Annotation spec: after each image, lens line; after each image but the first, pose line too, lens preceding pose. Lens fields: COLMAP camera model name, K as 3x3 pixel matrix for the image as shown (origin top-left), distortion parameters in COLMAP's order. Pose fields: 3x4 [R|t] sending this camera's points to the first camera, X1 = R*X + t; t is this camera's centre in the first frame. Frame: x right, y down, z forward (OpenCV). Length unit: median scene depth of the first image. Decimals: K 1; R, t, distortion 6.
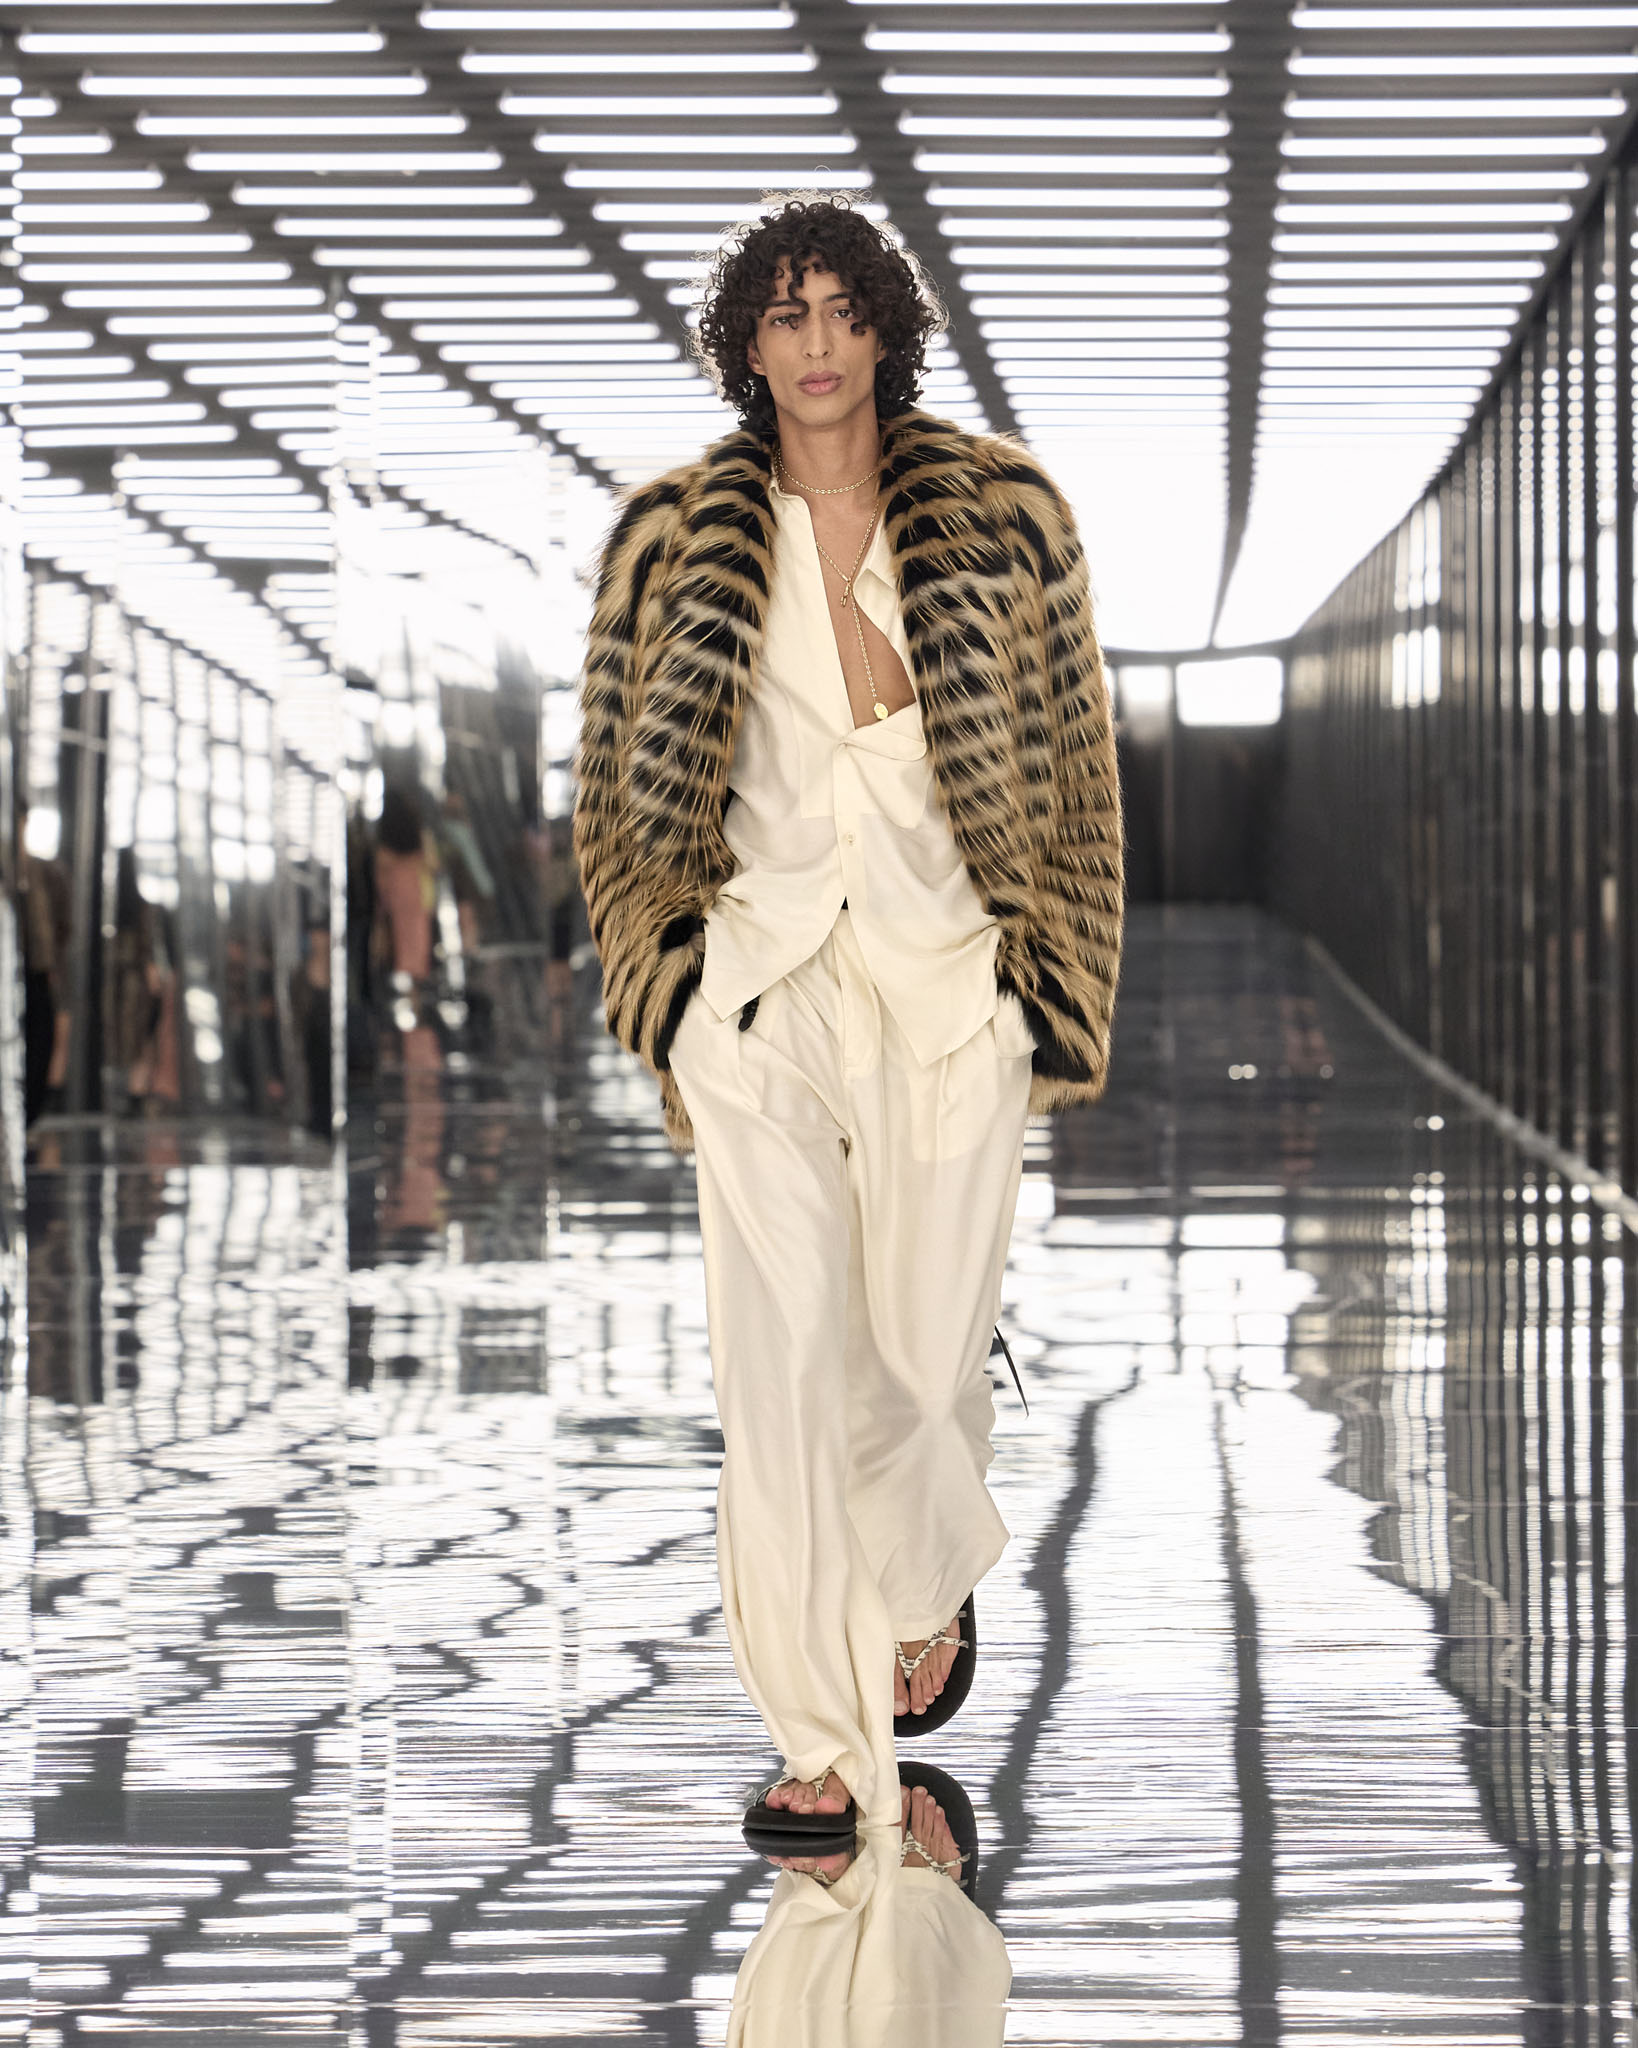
lens RADIAL K [[6603.9, 0, 819.0], [0, 6603.9, 1024.0], [0, 0, 1]] dist [0.044702, -0.582261]
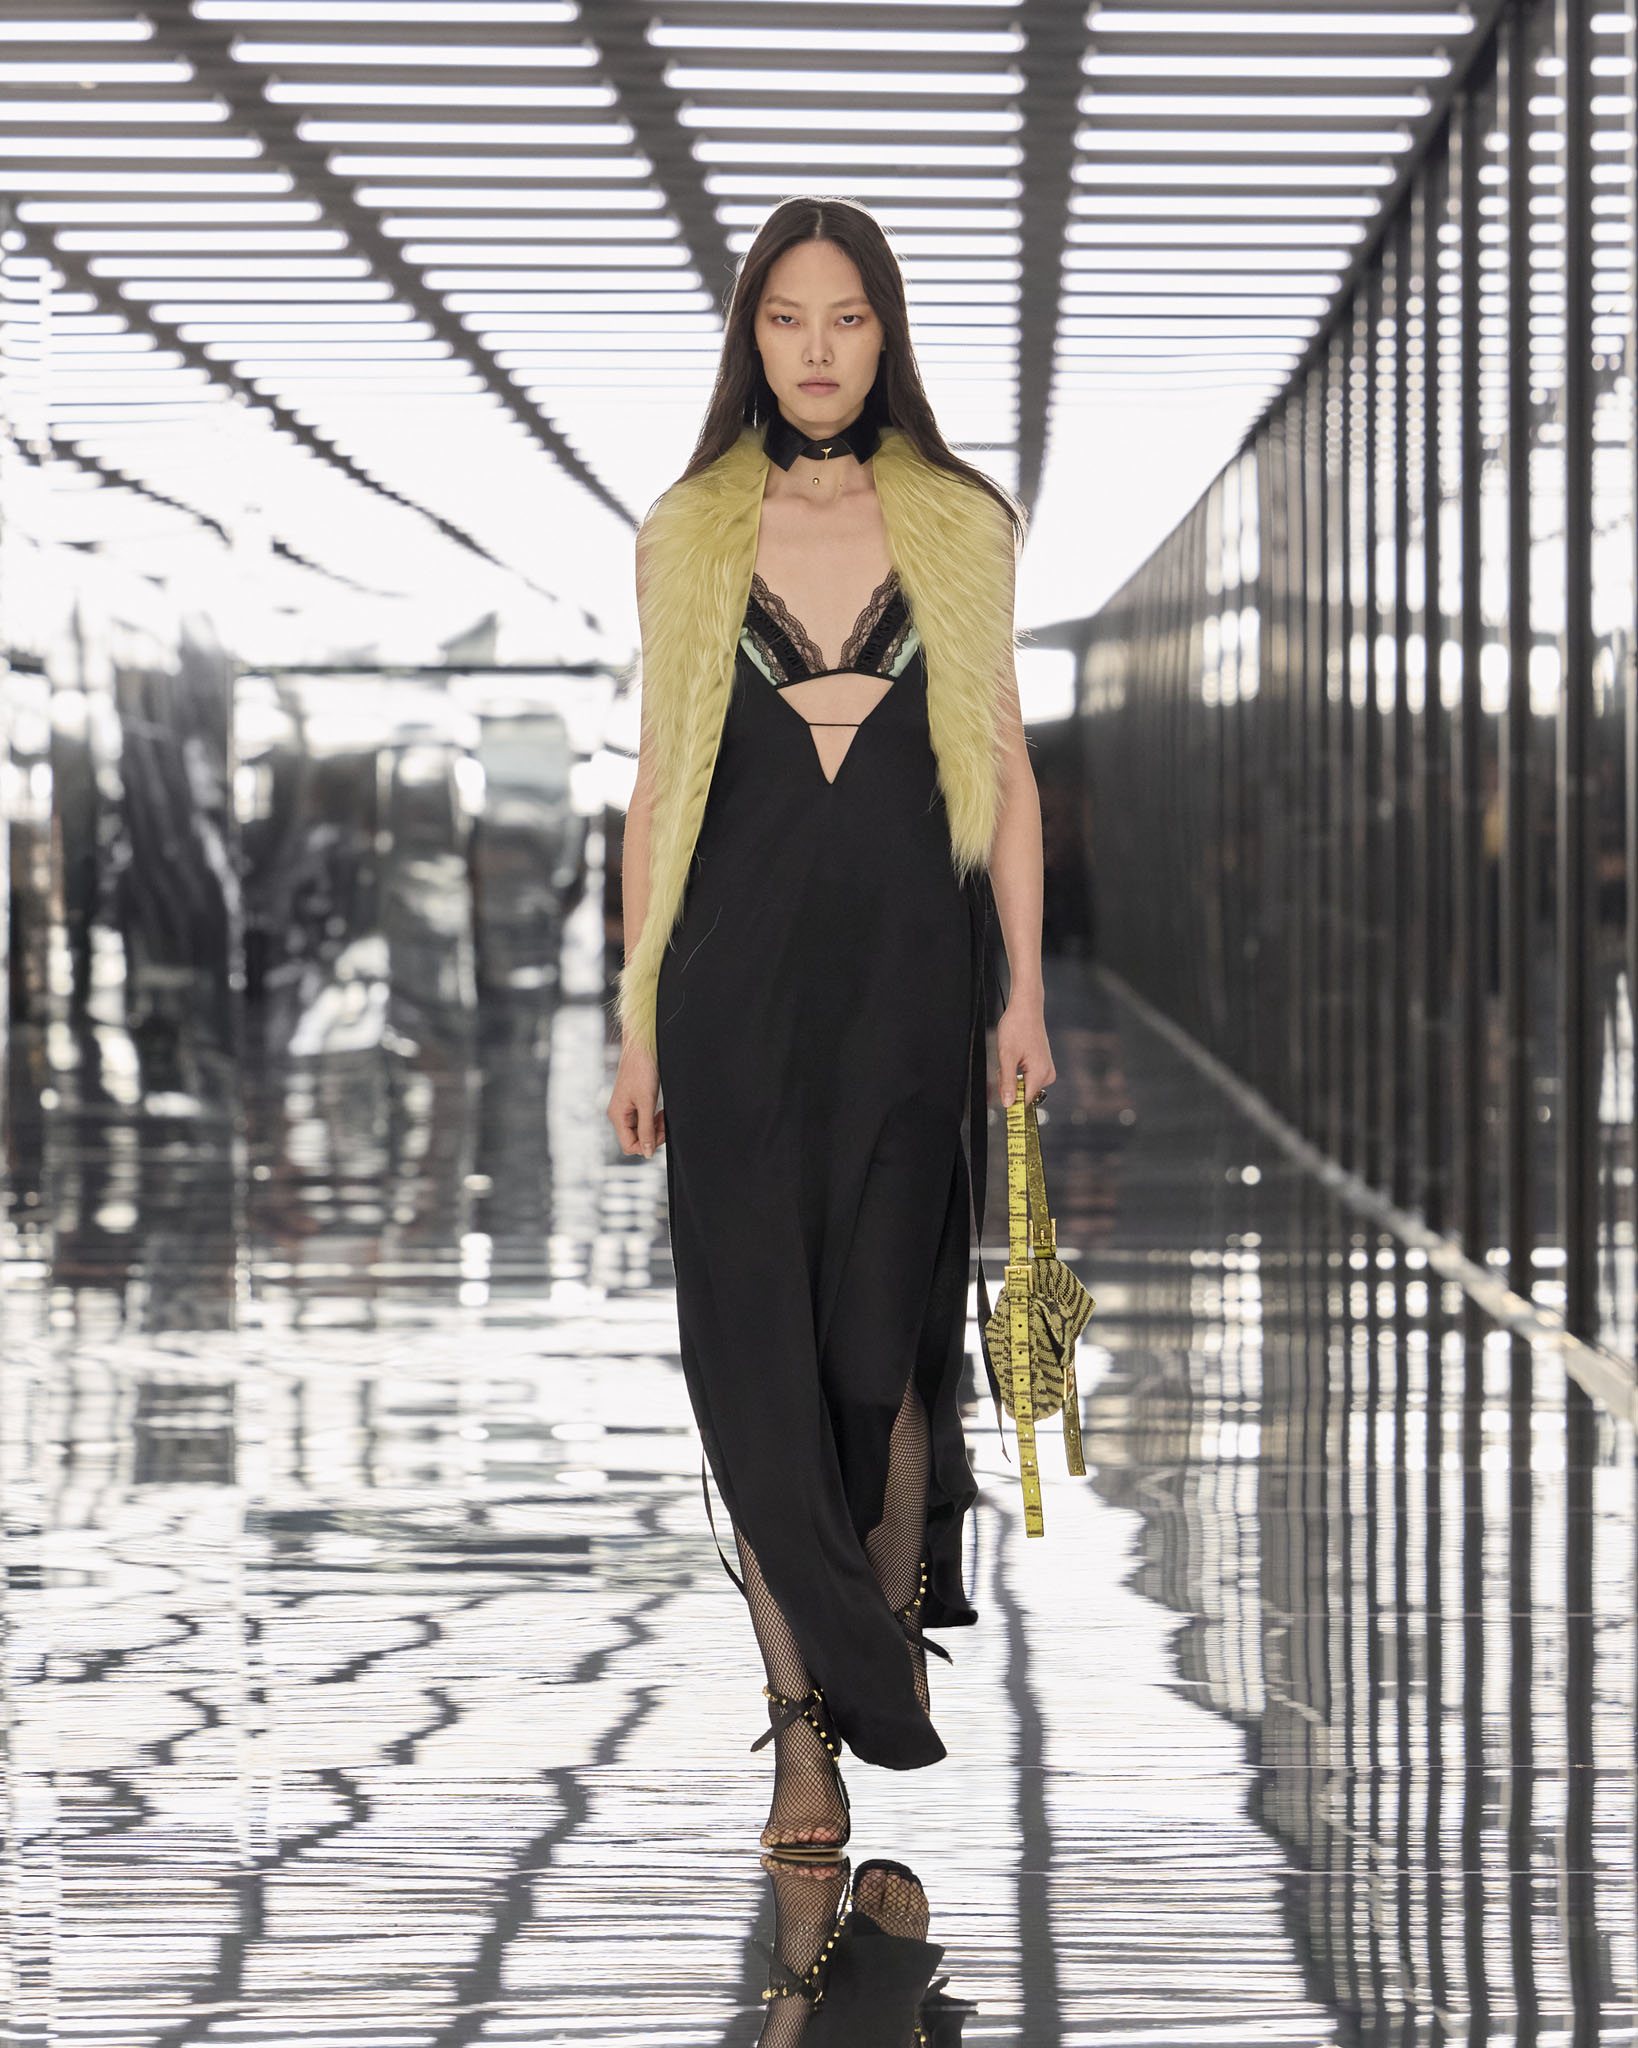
lens RADIAL K [[8166.4, 0, 819.0], [0, 8166.4, 1024.0], [0, 0, 1]] dist [0.107837, -2.480681]
pose [[0.999146, 0.006137, 0.040862, -0.008226], [-0.006022, 0.999978, -0.002932, -0.001831], [-0.040879, 0.002683, 0.999160, -0.079333]]
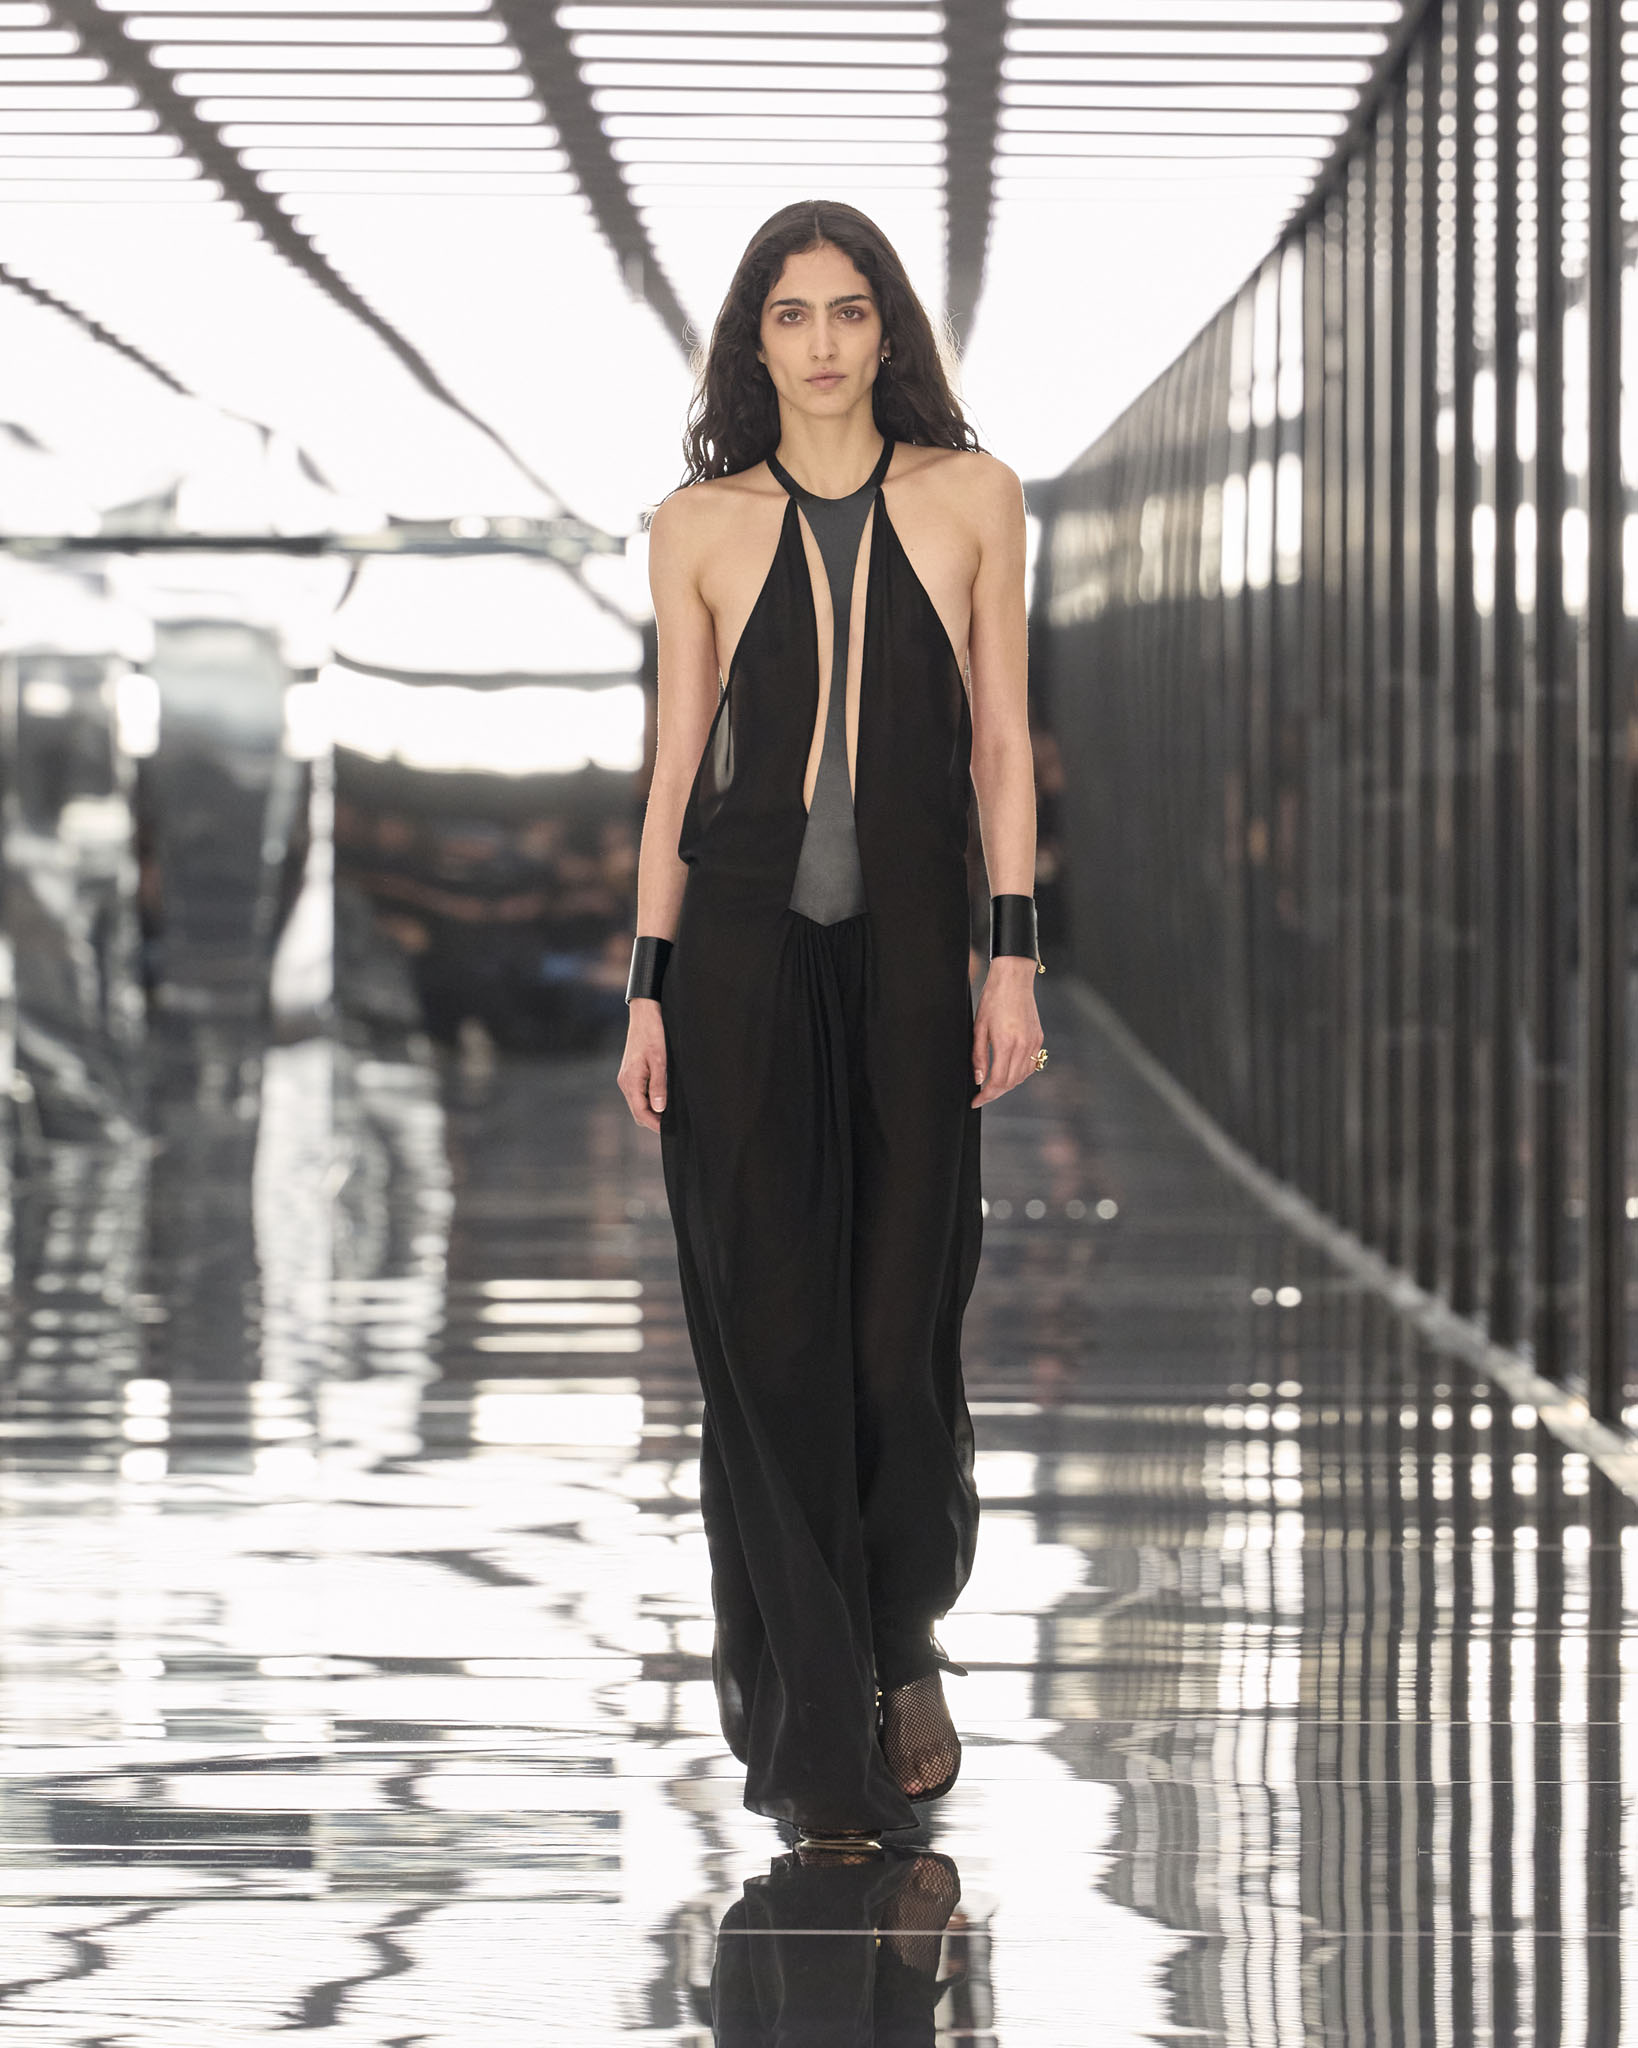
lens RADIAL K [[10288.0, 0, 819.0], [0, 10288.0, 1024.0], [0, 0, 1]] dist [-0.284280, -7.660985]
pose [[0.998846, 0.009075, 0.047172, 0.007438], [-0.008486, 0.999884, -0.012652, 0.002576], [-0.047282, 0.012237, 0.998807, 0.078662]]
